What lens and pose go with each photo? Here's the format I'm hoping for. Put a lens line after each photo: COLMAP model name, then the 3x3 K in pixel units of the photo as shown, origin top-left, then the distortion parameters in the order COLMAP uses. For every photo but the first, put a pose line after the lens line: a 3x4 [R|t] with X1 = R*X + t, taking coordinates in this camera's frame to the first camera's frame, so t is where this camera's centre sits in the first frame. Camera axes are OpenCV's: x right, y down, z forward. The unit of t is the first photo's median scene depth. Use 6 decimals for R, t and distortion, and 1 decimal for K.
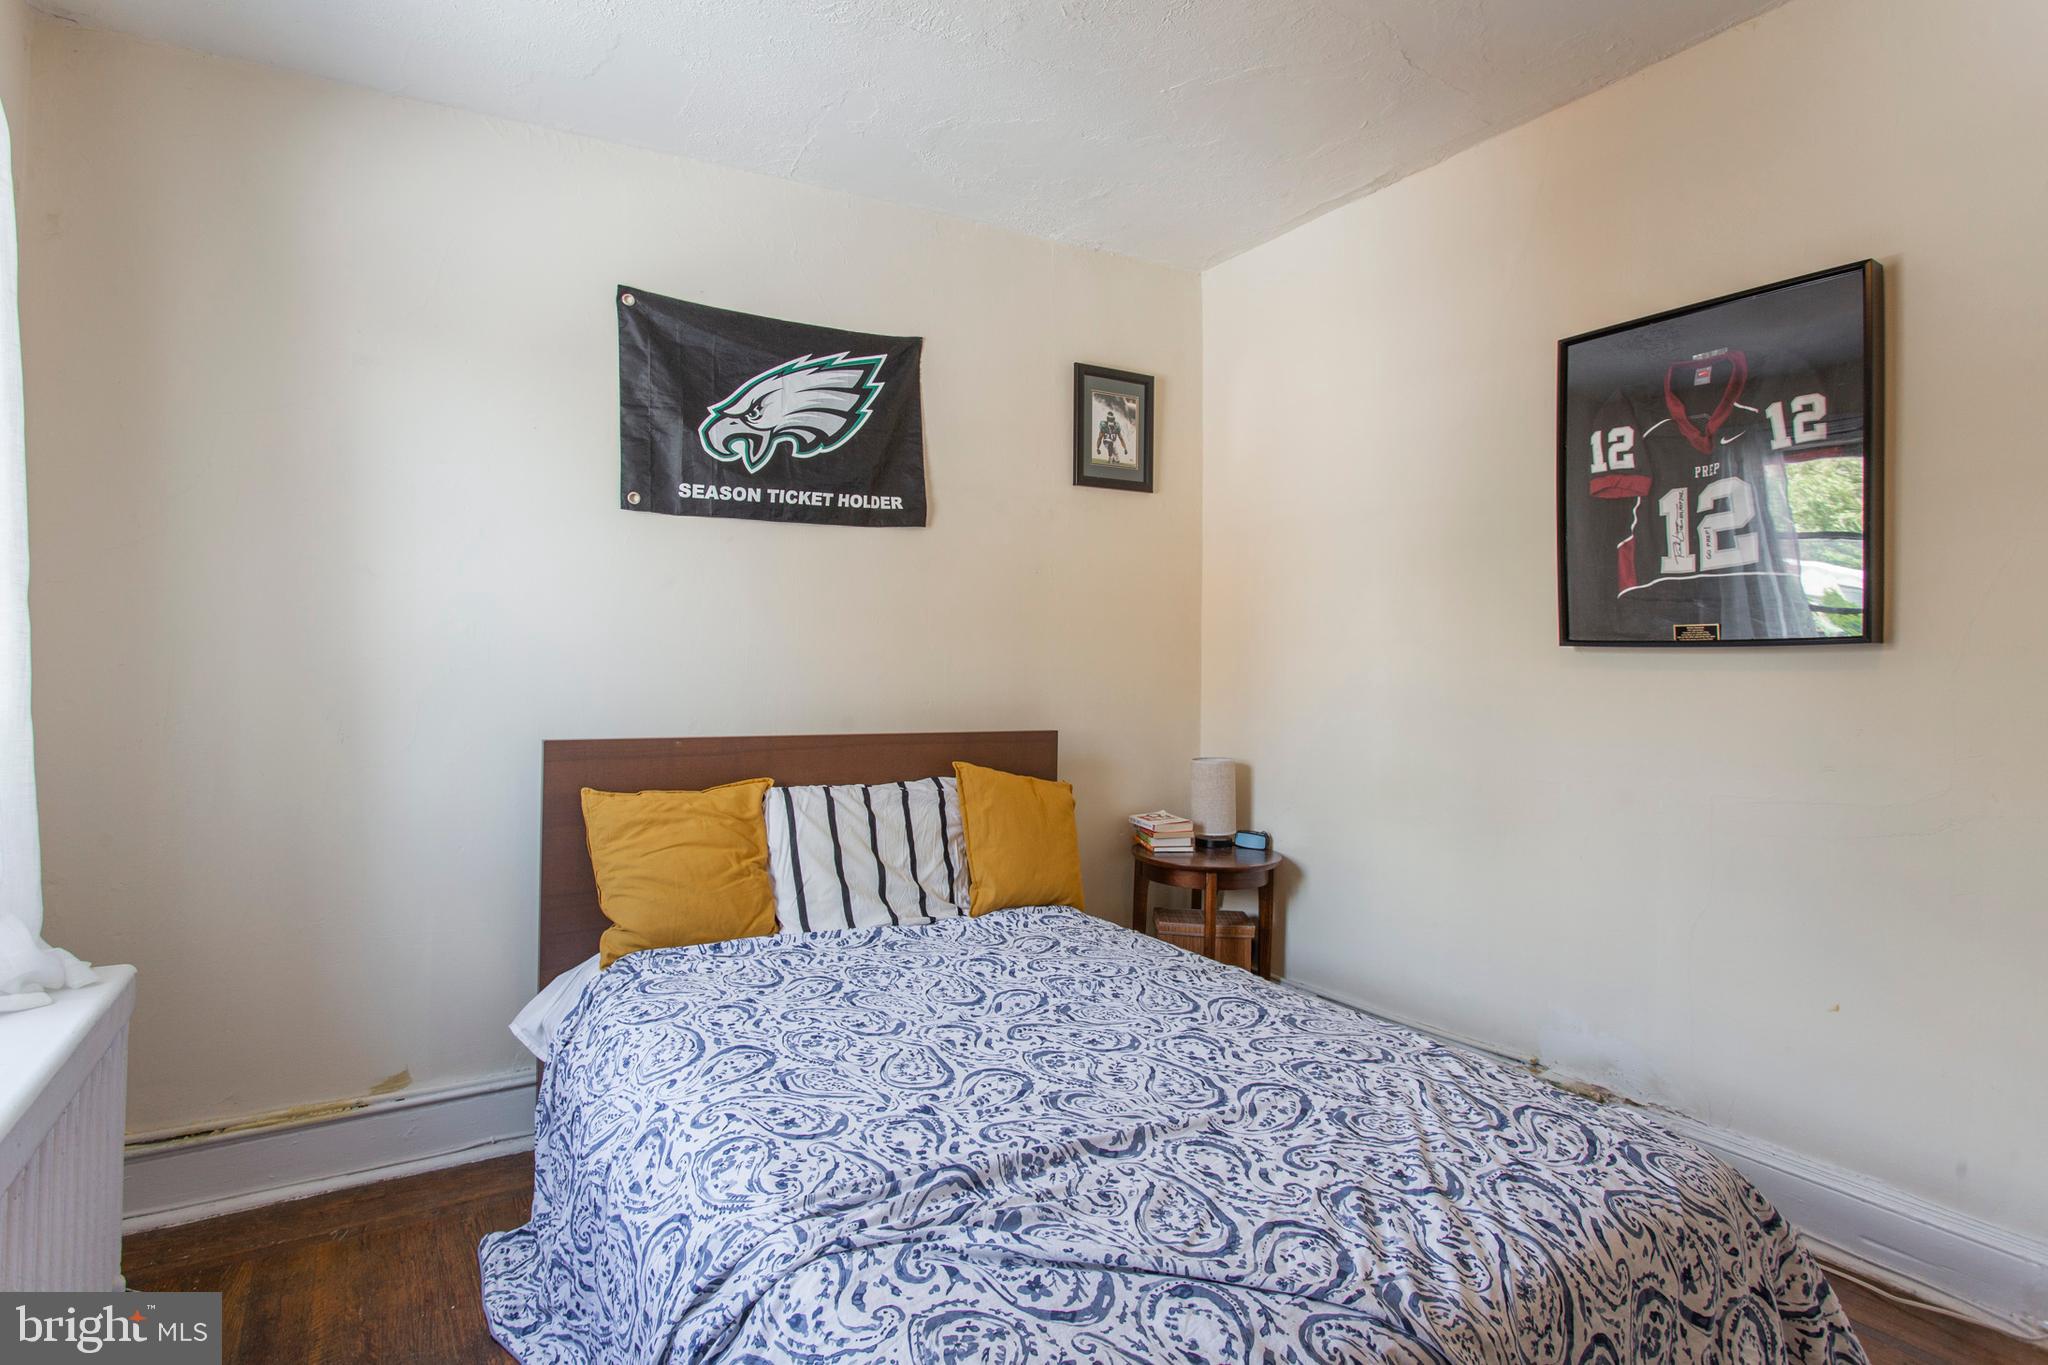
lens RADIAL K [[1016.8, 0, 1023.8], [0, 1016.8, 647.8], [0, 0, 1]] dist [-0.012784, 0.002016]
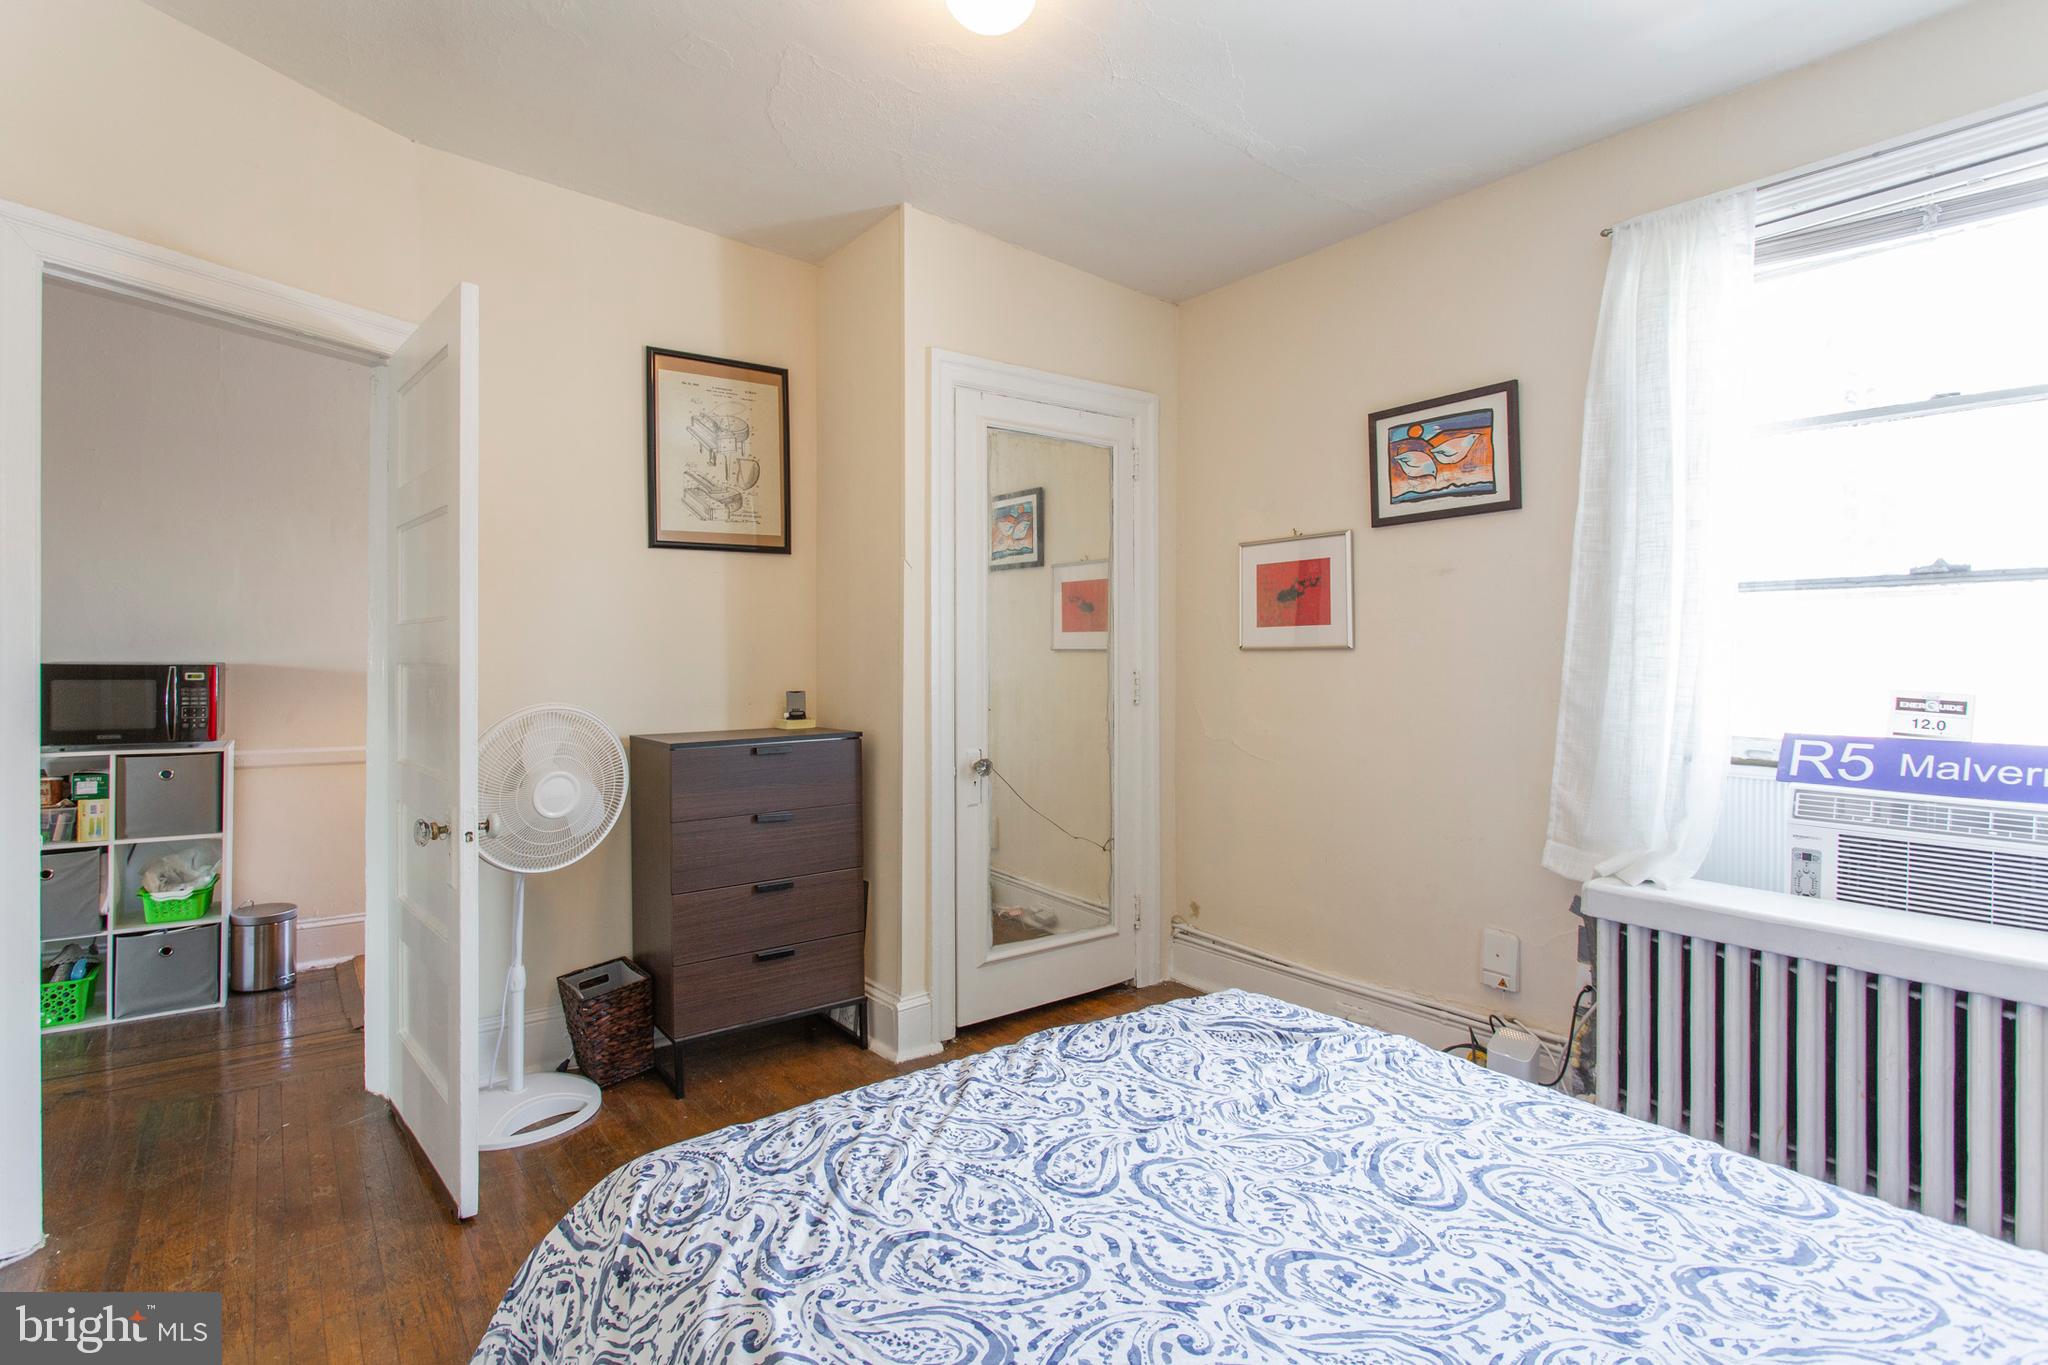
lens RADIAL K [[1009.9, 0, 1083.0], [0, 1009.9, 659.7], [0, 0, 1]] dist [-0.016044, 0.000692]
pose [[-0.992541, -0.012325, -0.121284, 0.198607], [-0.008749, 0.999512, -0.029971, 0.027652], [0.121594, -0.028687, -0.992165, 1.049198]]
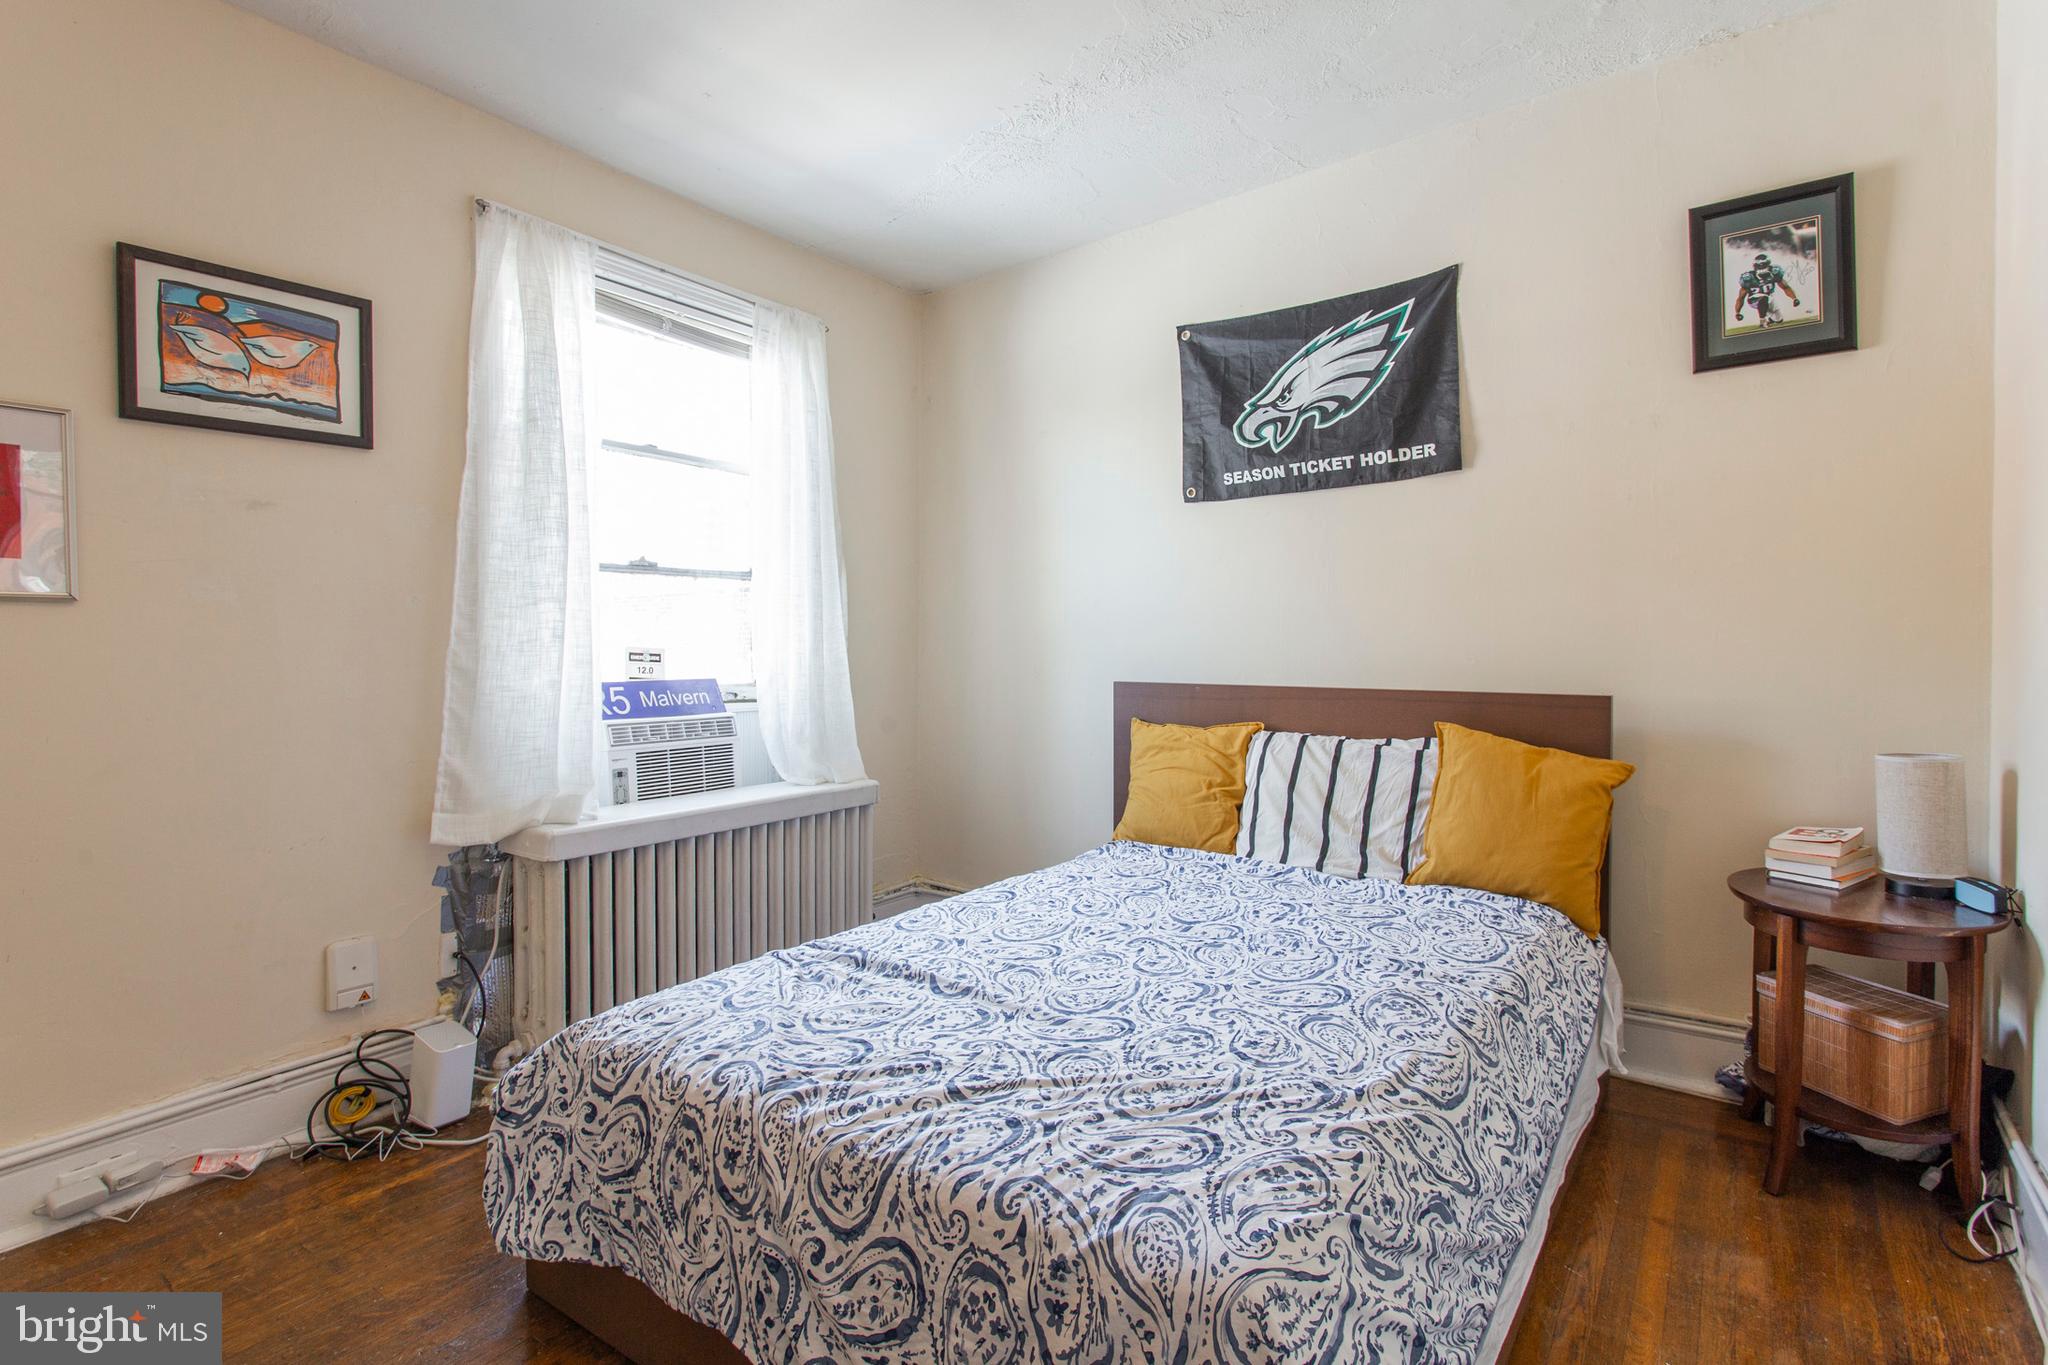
lens RADIAL K [[1016.8, 0, 1023.8], [0, 1016.8, 647.8], [0, 0, 1]] dist [-0.012784, 0.002016]
pose [[0.386207, -0.003219, -0.922406, 0.672399], [0.029094, 0.999539, 0.008693, 0.025962], [0.921953, -0.030194, 0.386123, 0.309069]]
